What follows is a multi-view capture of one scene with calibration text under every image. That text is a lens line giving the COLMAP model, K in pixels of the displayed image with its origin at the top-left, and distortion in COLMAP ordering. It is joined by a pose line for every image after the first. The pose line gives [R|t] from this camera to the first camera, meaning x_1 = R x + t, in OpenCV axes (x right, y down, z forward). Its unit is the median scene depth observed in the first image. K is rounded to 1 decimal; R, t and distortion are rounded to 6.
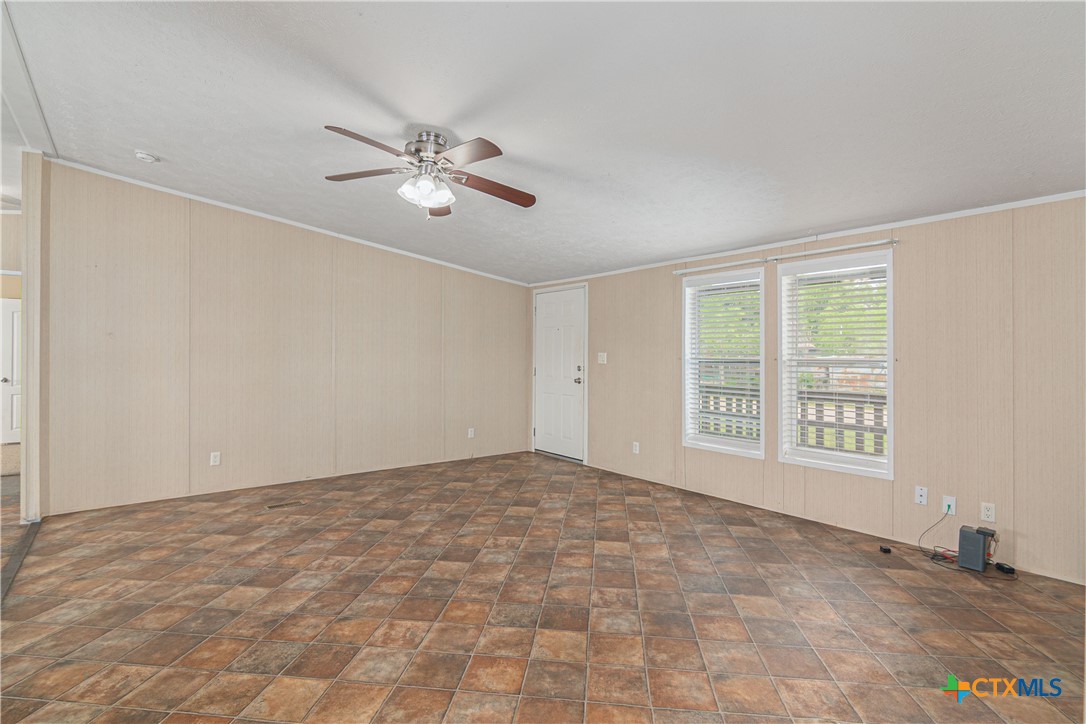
lens RADIAL K [[541.4, 0, 542.5], [0, 541.4, 345.6], [0, 0, 1]] dist [-0.001821, -0.000399]
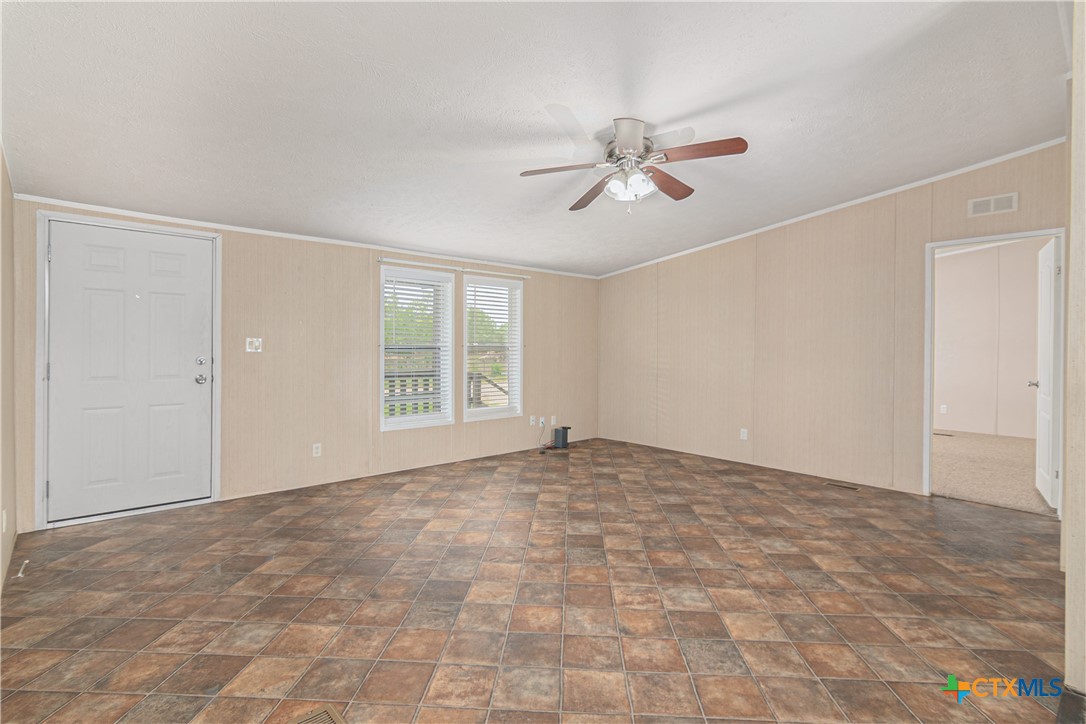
lens RADIAL K [[541.4, 0, 542.5], [0, 541.4, 345.6], [0, 0, 1]] dist [-0.001821, -0.000399]
pose [[-0.095330, -0.004439, 0.995436, -1.553640], [-0.026209, 0.999655, 0.001948, 0.028917], [-0.995101, -0.025903, -0.095413, 1.603286]]
